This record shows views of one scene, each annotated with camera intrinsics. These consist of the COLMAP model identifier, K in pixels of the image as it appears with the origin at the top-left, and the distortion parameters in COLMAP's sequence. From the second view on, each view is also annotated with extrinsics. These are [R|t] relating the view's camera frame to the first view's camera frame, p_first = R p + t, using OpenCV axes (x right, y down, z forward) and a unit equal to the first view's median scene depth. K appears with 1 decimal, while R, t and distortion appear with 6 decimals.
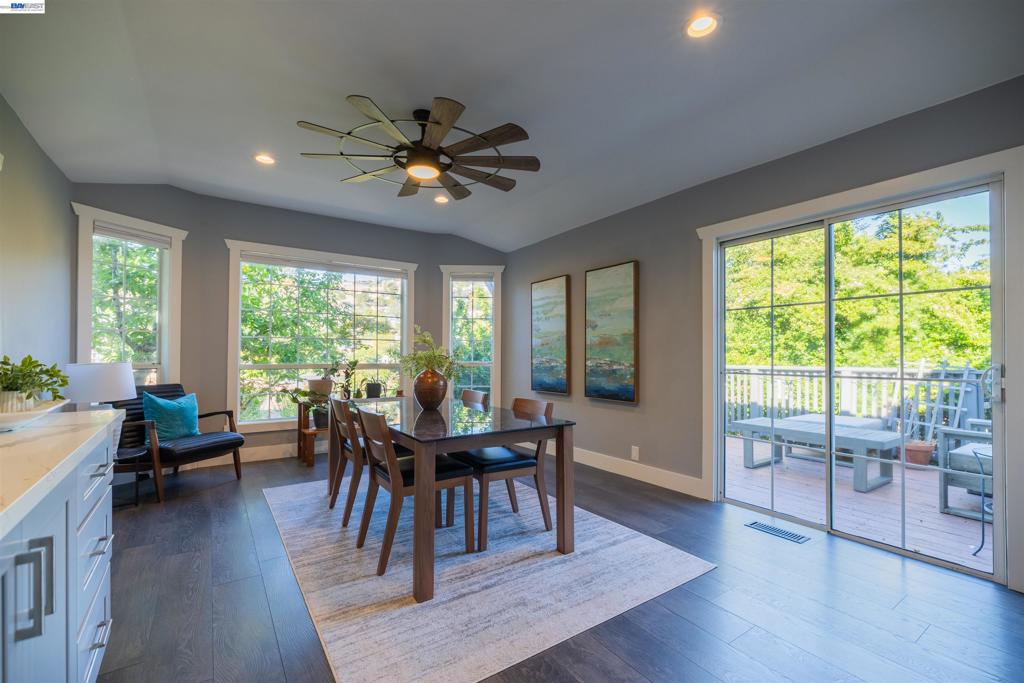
lens RADIAL K [[448.8, 0, 507.6], [0, 448.8, 349.5], [0, 0, 1]] dist [0.001226, 0.000114]
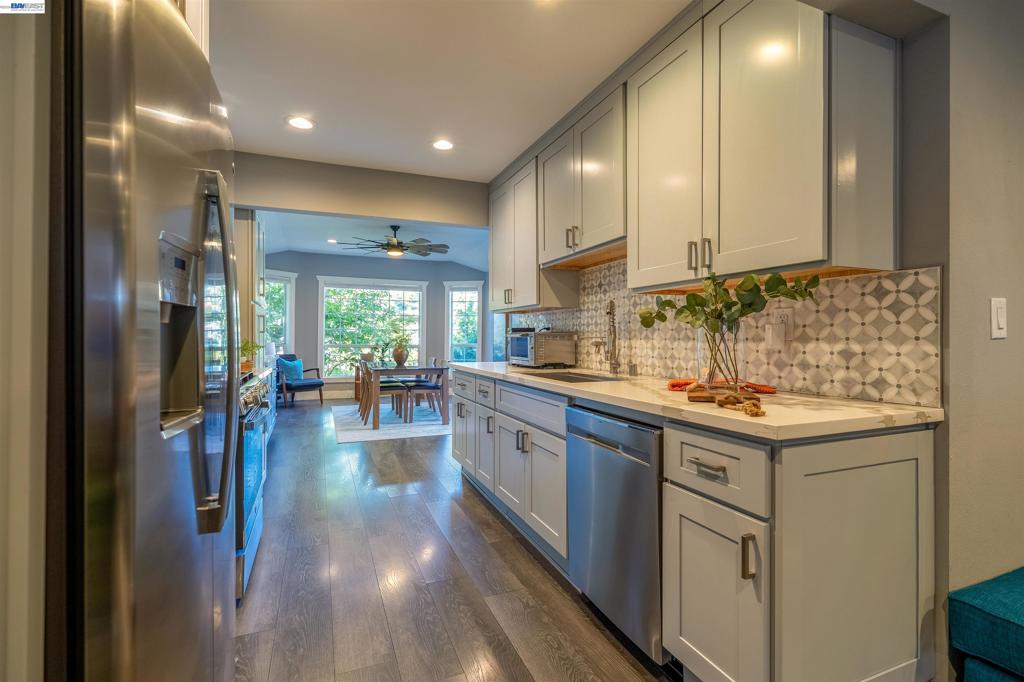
lens RADIAL K [[448.8, 0, 508.7], [0, 448.8, 336.6], [0, 0, 1]] dist [0.001226, 0.000114]
pose [[0.982629, -0.002339, -0.185569, 0.496716], [0.002827, 0.999993, 0.002367, -0.000018], [0.185562, -0.002851, 0.982628, -0.674871]]
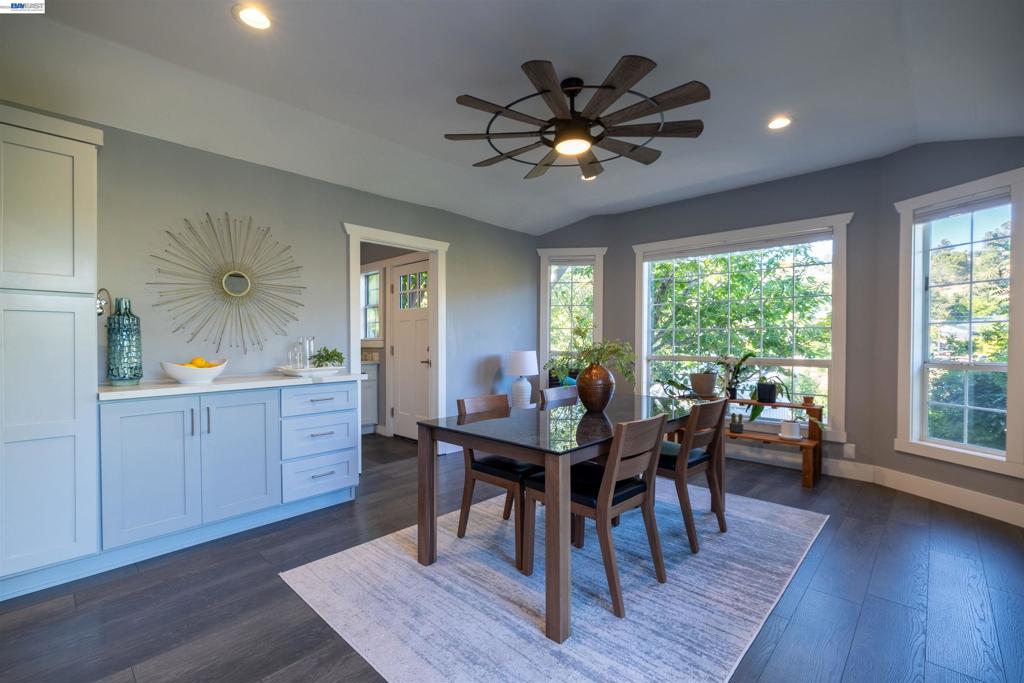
lens RADIAL K [[448.8, 0, 505.9], [0, 448.8, 349.4], [0, 0, 1]] dist [0.001226, 0.000114]
pose [[0.205421, 0.016954, -0.978527, 0.470546], [0.011866, 0.999733, 0.019812, -0.006104], [0.978602, -0.015681, 0.205165, 0.470062]]
